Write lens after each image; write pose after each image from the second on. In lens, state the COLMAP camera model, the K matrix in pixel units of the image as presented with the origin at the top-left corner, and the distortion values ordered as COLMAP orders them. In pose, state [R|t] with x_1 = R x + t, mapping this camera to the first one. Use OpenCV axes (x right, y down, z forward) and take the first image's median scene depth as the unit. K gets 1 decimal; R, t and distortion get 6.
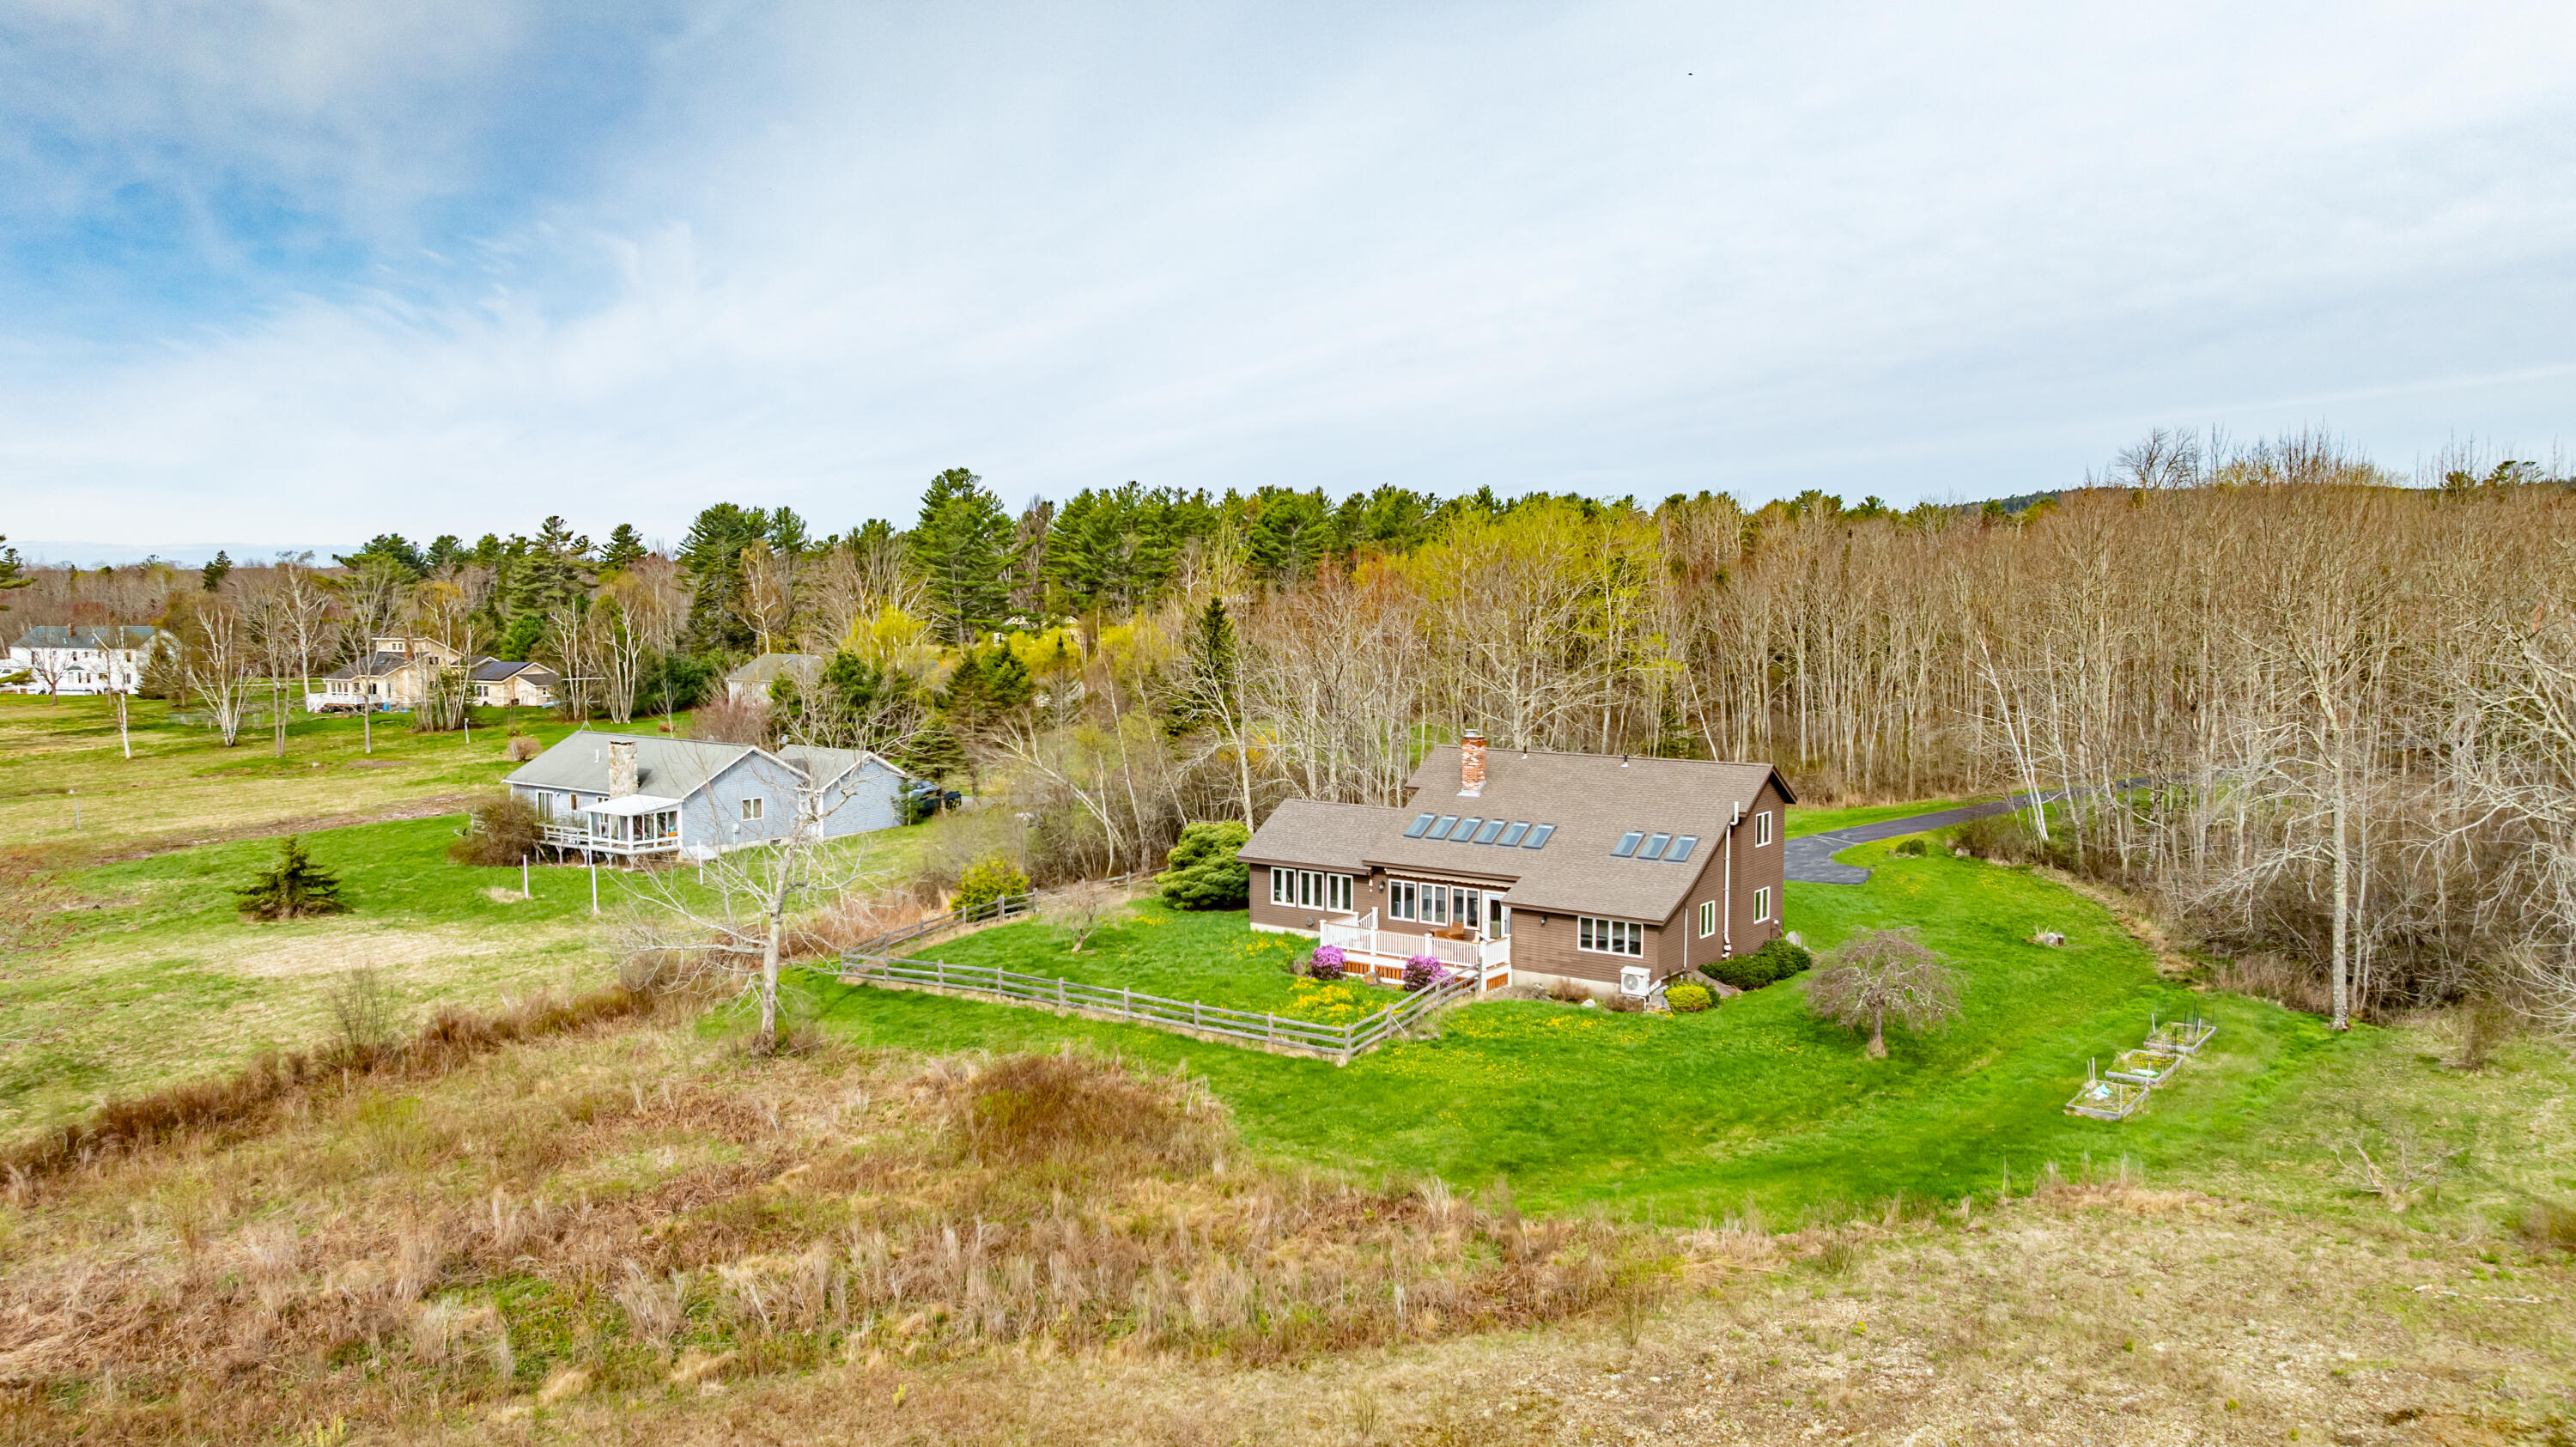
lens RADIAL K [[1963.6, 0, 1281.4], [0, 1963.6, 797.6], [0, 0, 1]] dist [0.036971, -0.000222]
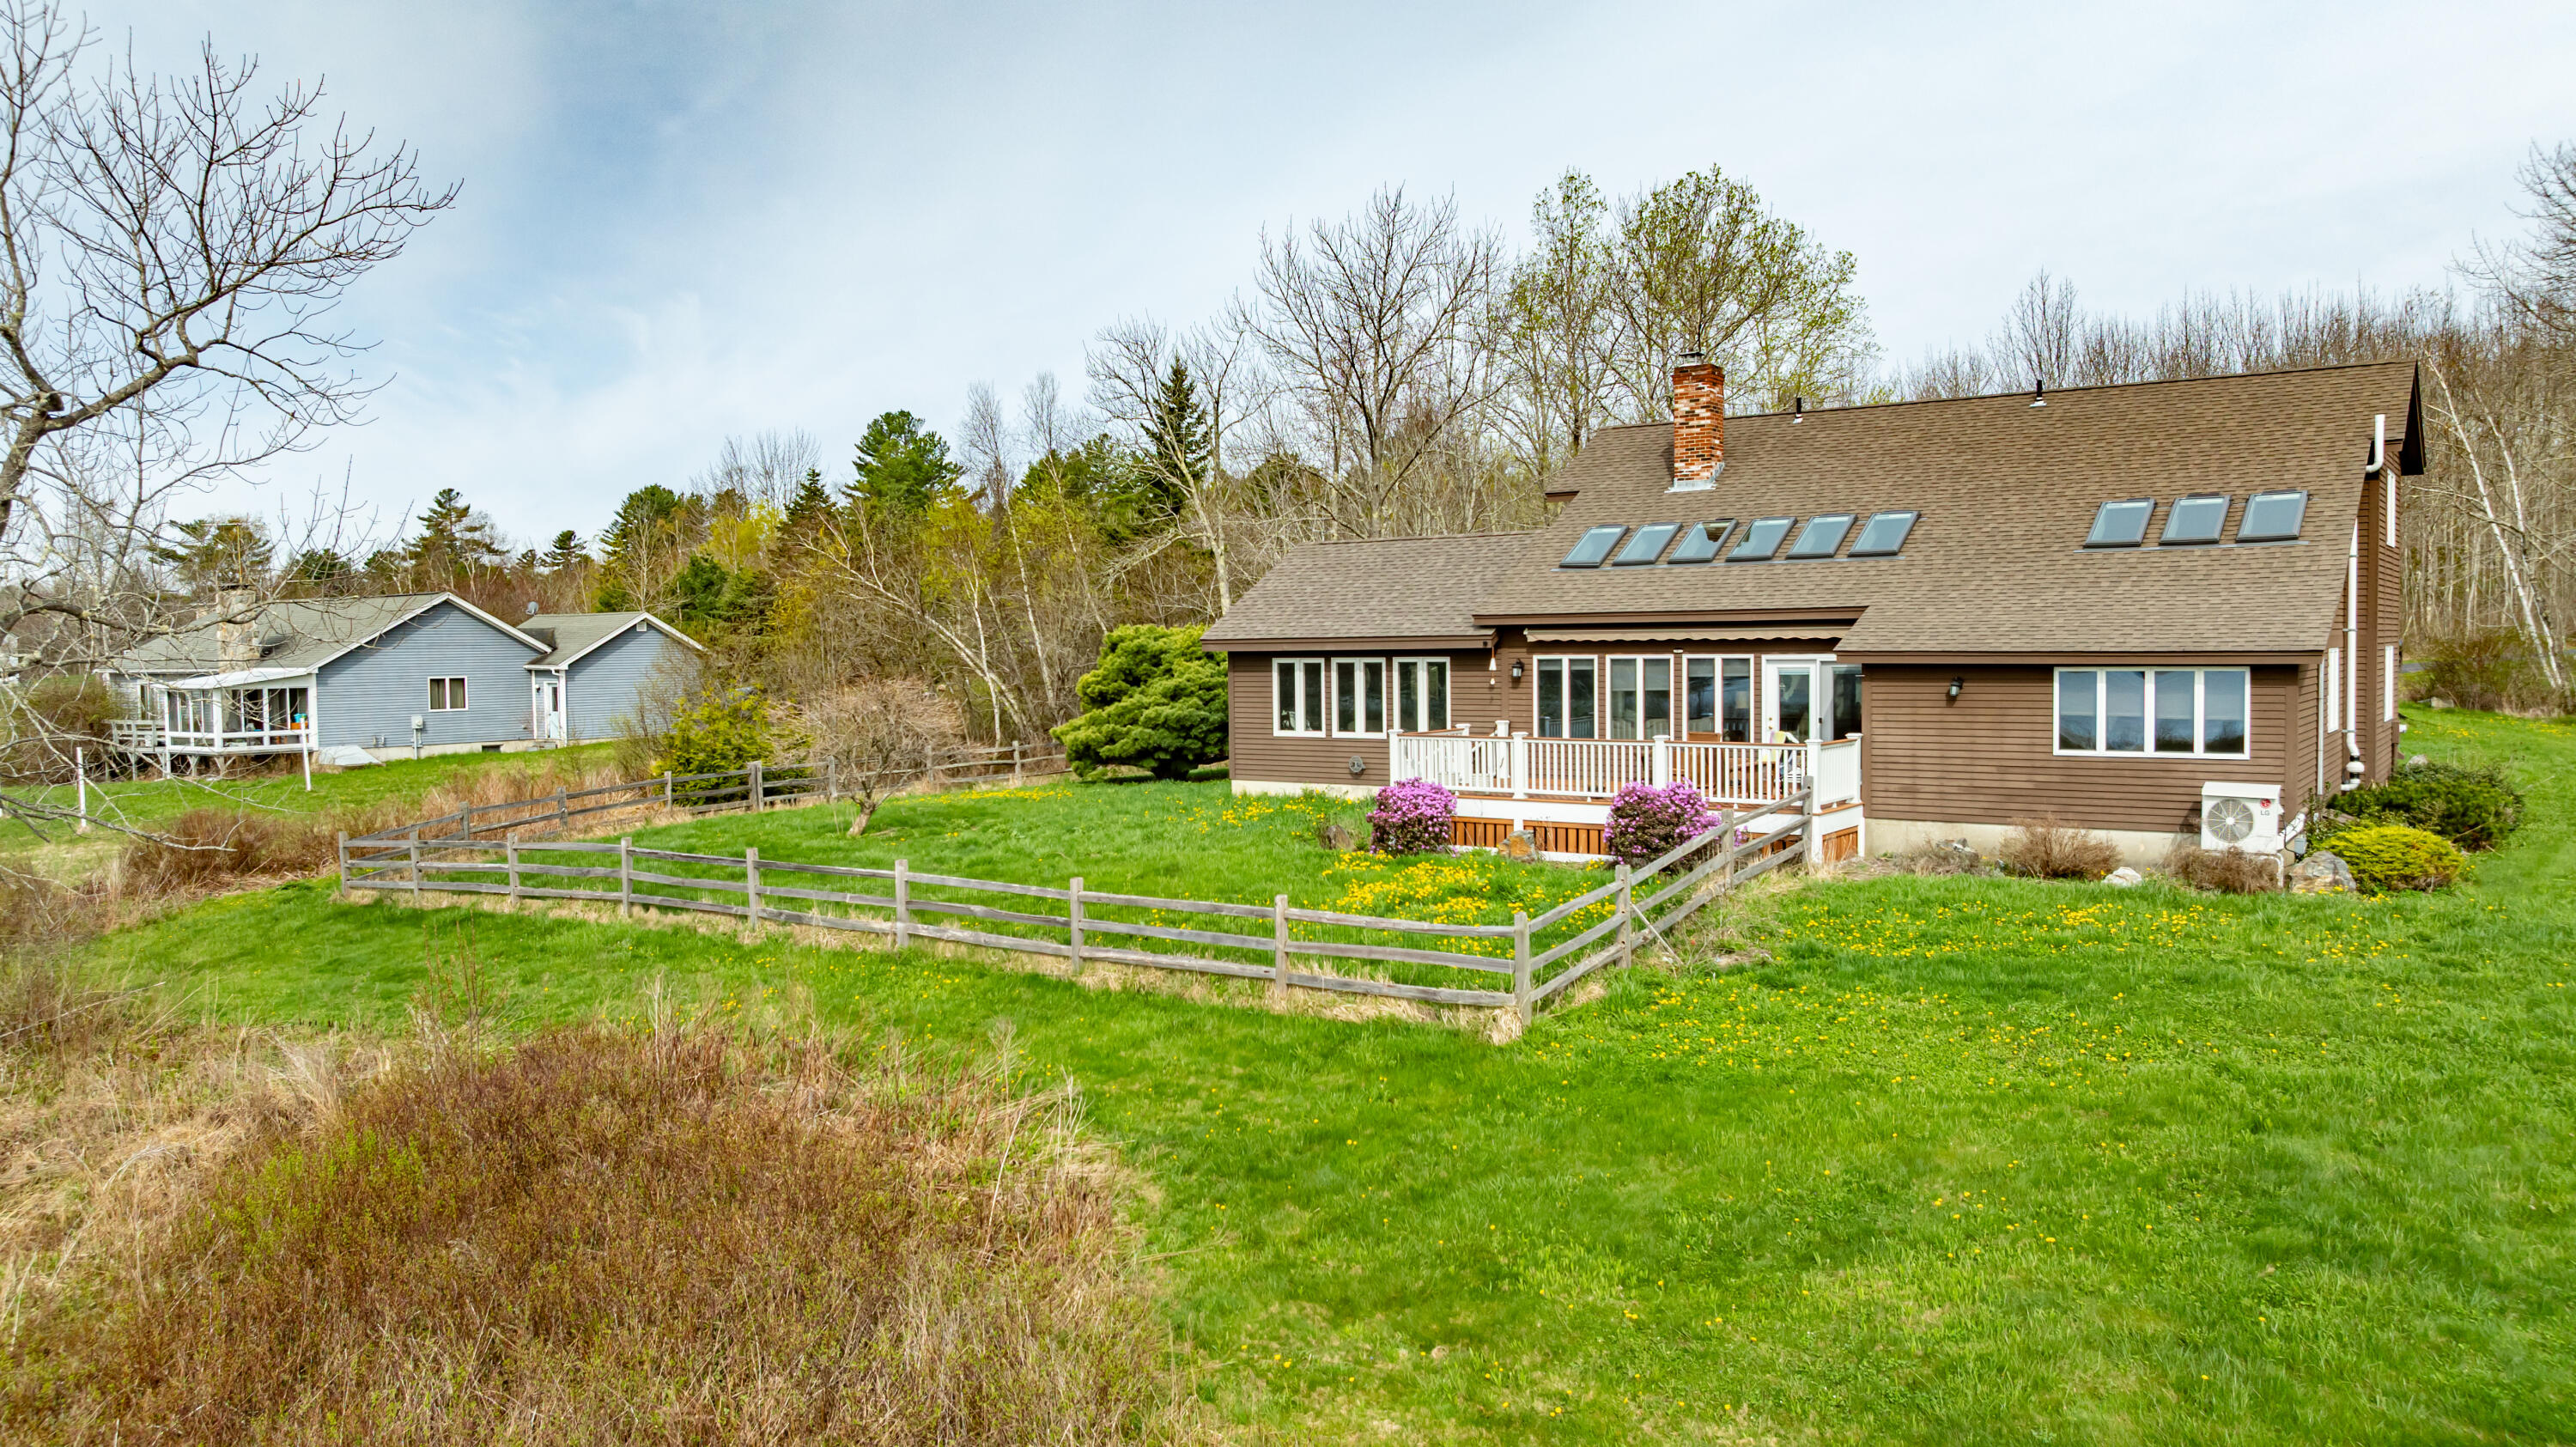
lens RADIAL K [[1849.9, 0, 1288.0], [0, 1849.9, 723.5], [0, 0, 1]] dist [-0.008497, -0.000254]
pose [[0.999885, -0.012873, 0.008007, -0.005751], [0.013426, 0.997209, -0.073442, 0.090332], [-0.007039, 0.073541, 0.997267, 0.589949]]
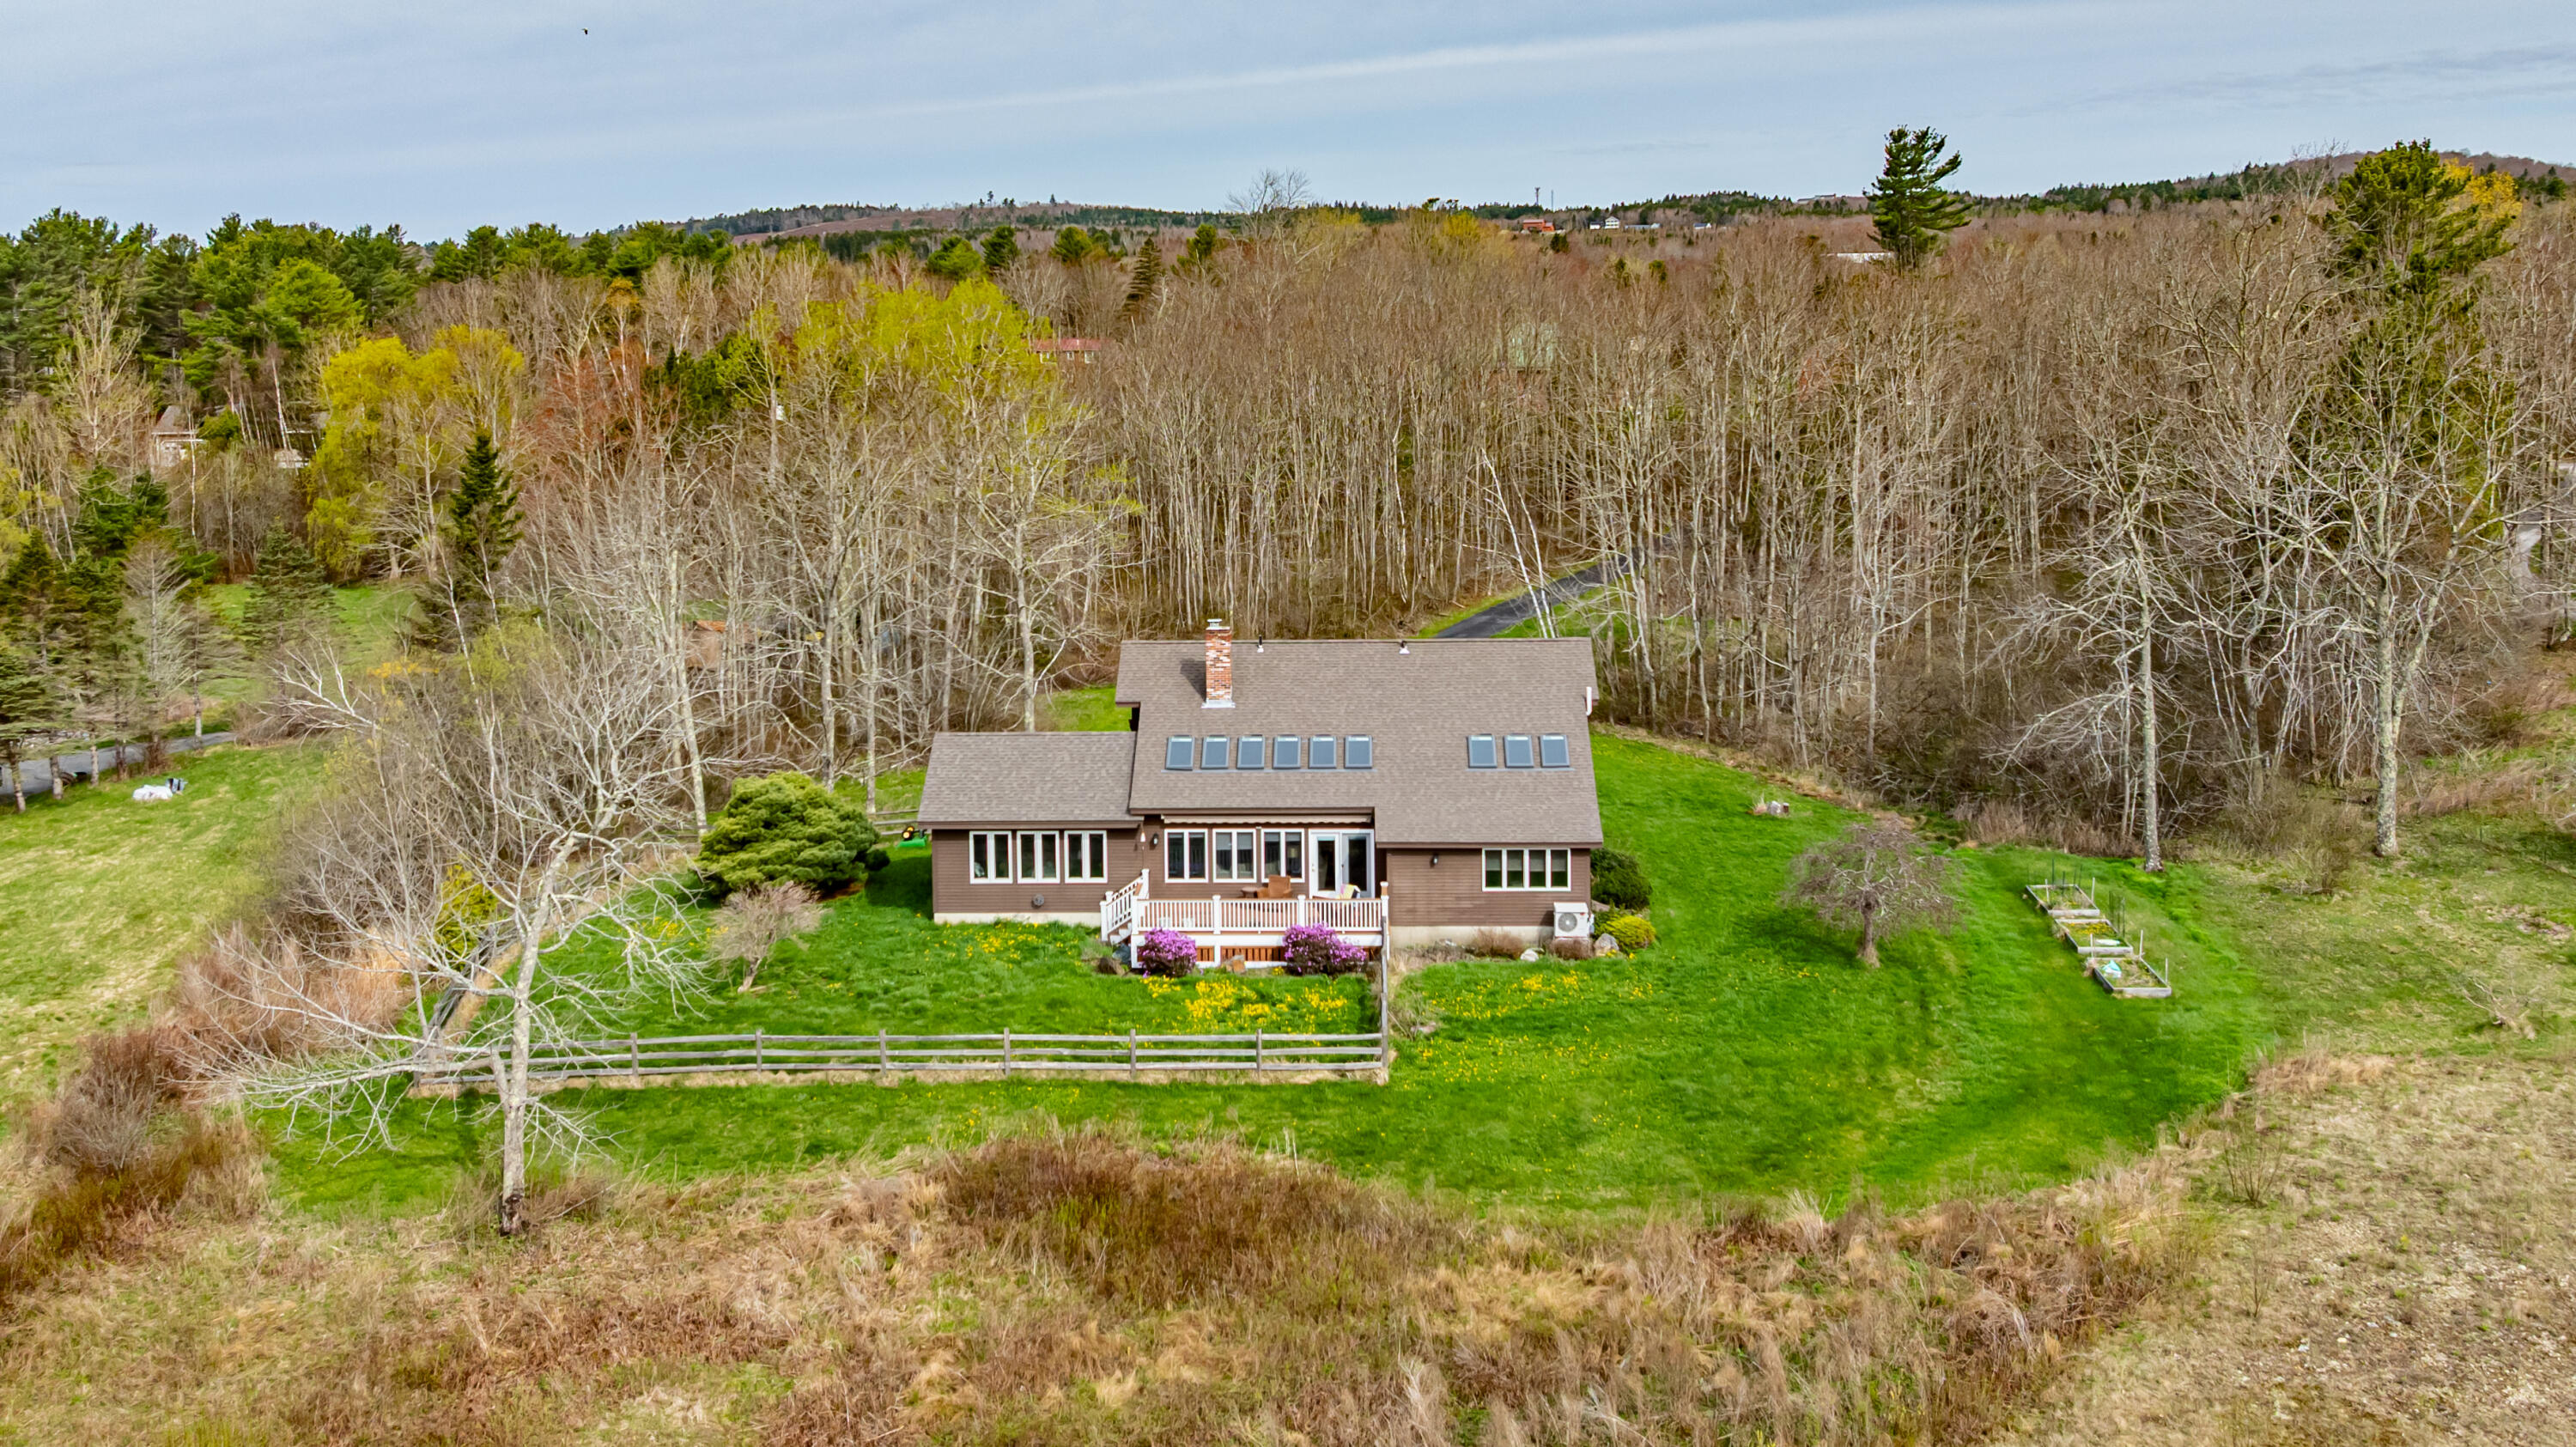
lens RADIAL K [[2678.1, 0, 1361.3], [0, 2678.1, 716.1], [0, 0, 1]] dist [-0.011633, -0.017927]
pose [[0.809829, -0.095968, 0.578763, -0.481199], [0.074047, 0.995361, 0.061438, -0.059887], [-0.581974, -0.006898, 0.813178, 0.133803]]
